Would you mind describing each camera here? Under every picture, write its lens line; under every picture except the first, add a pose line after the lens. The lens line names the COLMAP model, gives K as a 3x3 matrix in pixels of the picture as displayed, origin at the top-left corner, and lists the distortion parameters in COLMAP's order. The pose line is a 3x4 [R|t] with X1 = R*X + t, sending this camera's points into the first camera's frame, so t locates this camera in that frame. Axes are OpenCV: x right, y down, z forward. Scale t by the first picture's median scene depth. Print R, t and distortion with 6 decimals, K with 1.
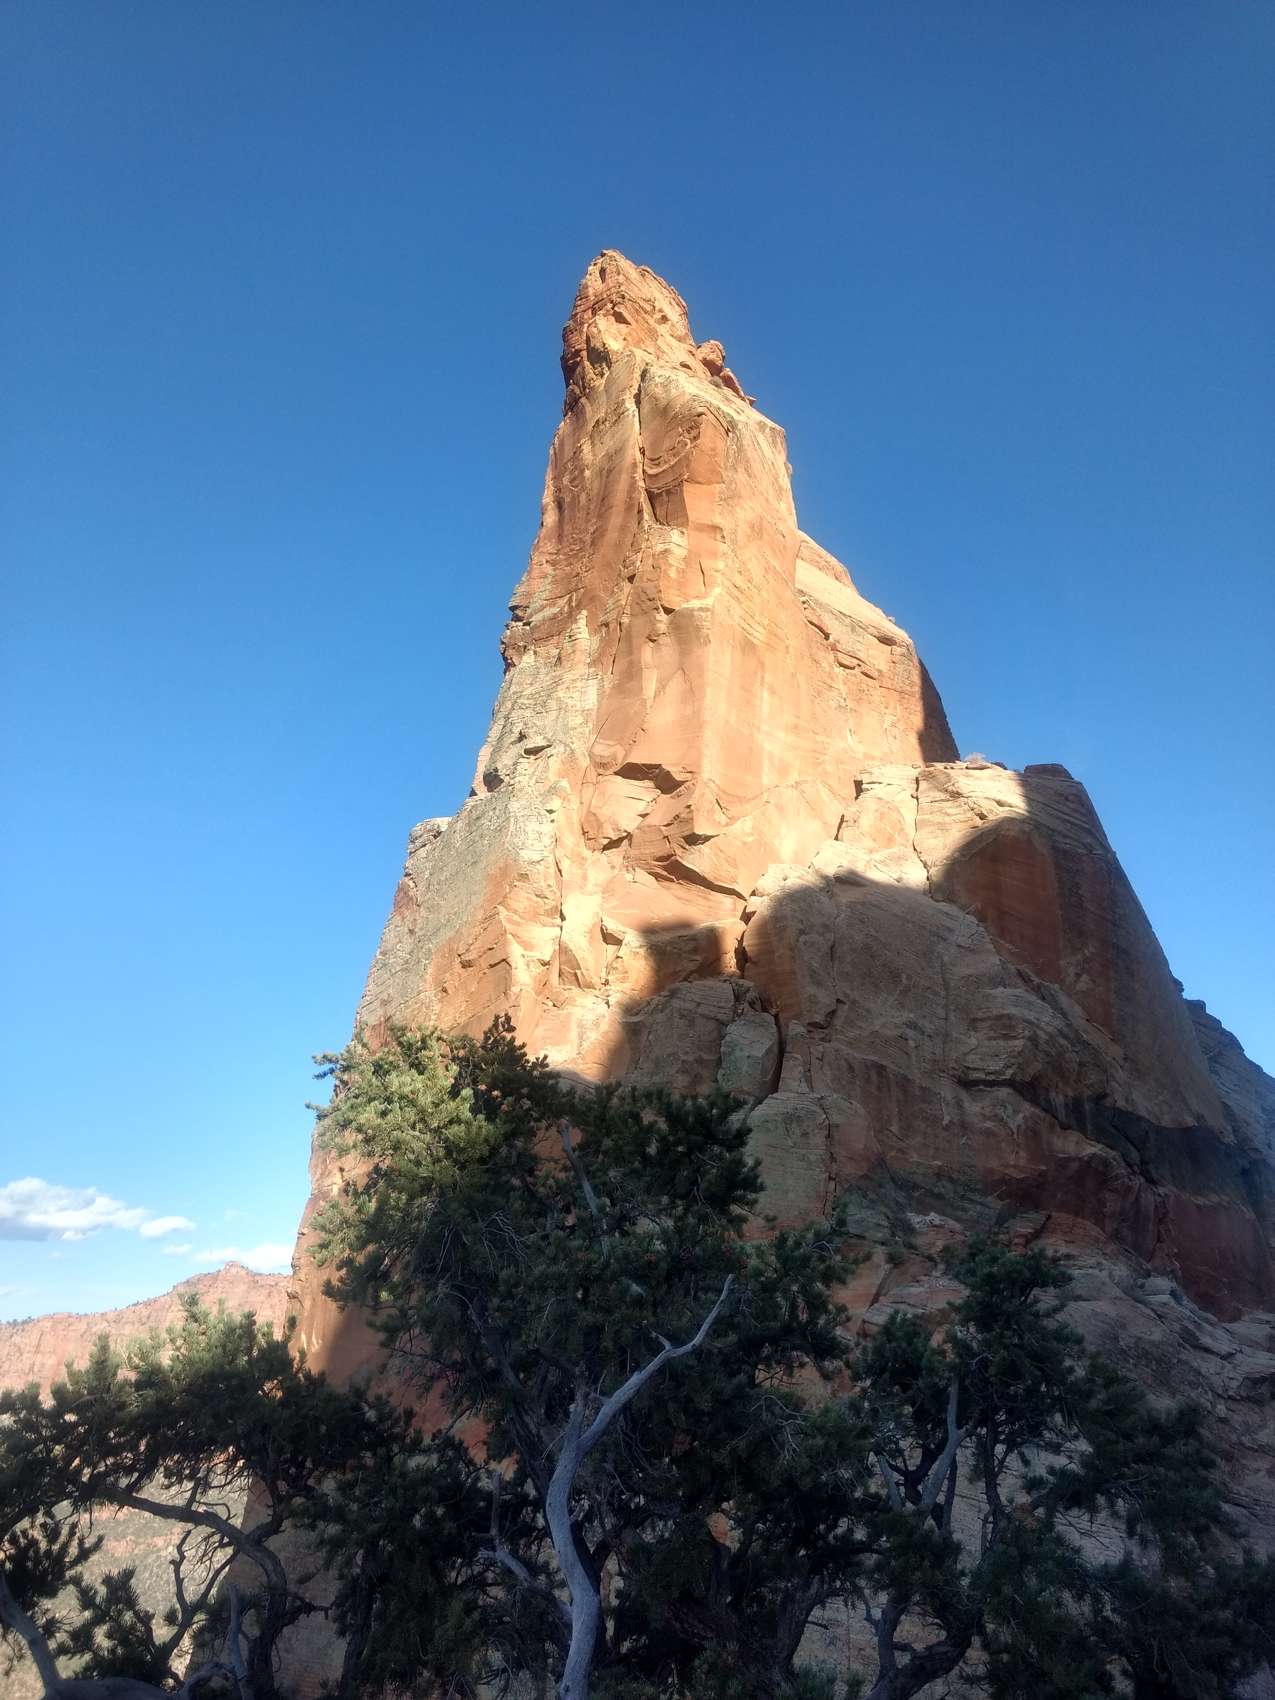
lens RADIAL K [[1328.9, 0, 658.1], [0, 1328.9, 850.4], [0, 0, 1]] dist [0.031167, 0.006470]
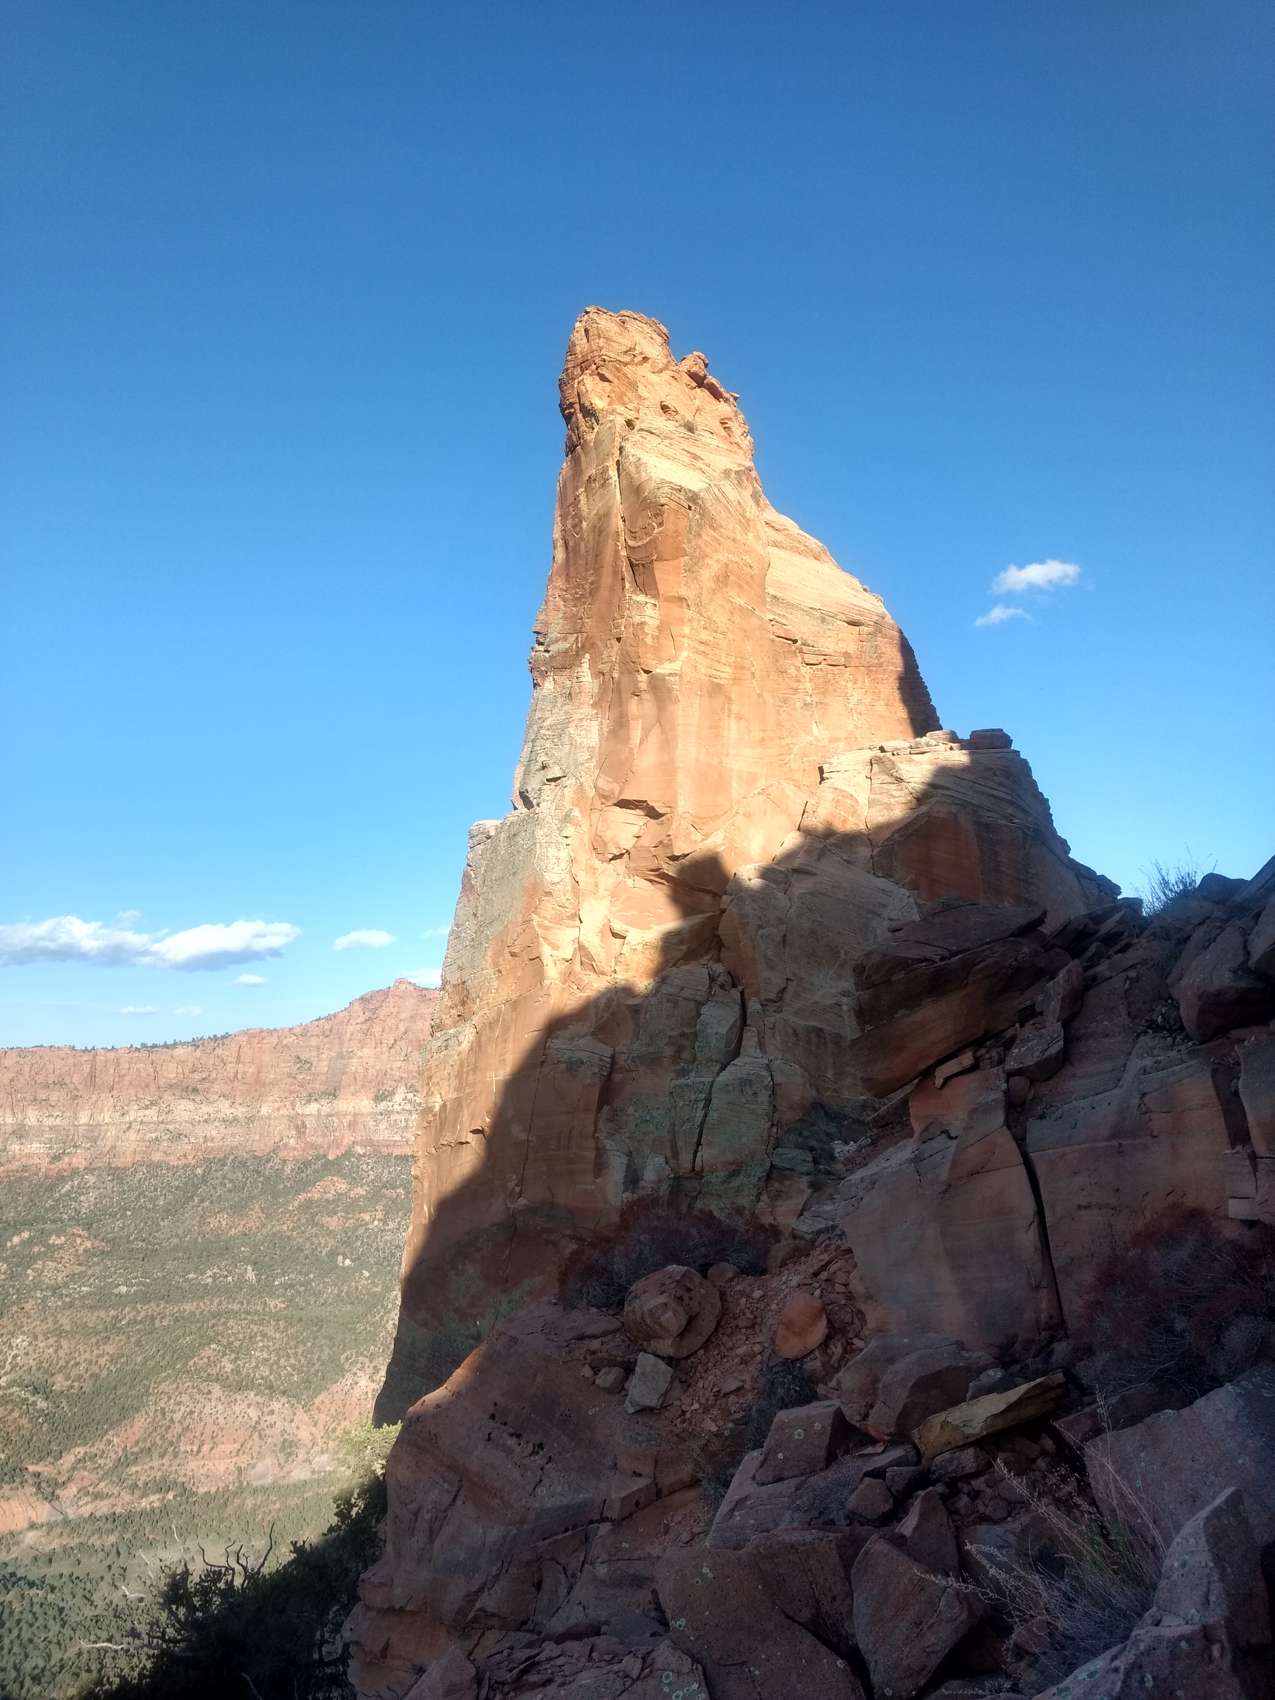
lens RADIAL K [[1328.9, 0, 651.9], [0, 1328.9, 841.6], [0, 0, 1]] dist [0.031167, 0.006470]
pose [[0.993220, -0.050487, -0.104718, 0.132217], [0.071025, 0.976644, 0.202785, -0.270830], [0.092035, -0.208848, 0.973608, -0.248445]]
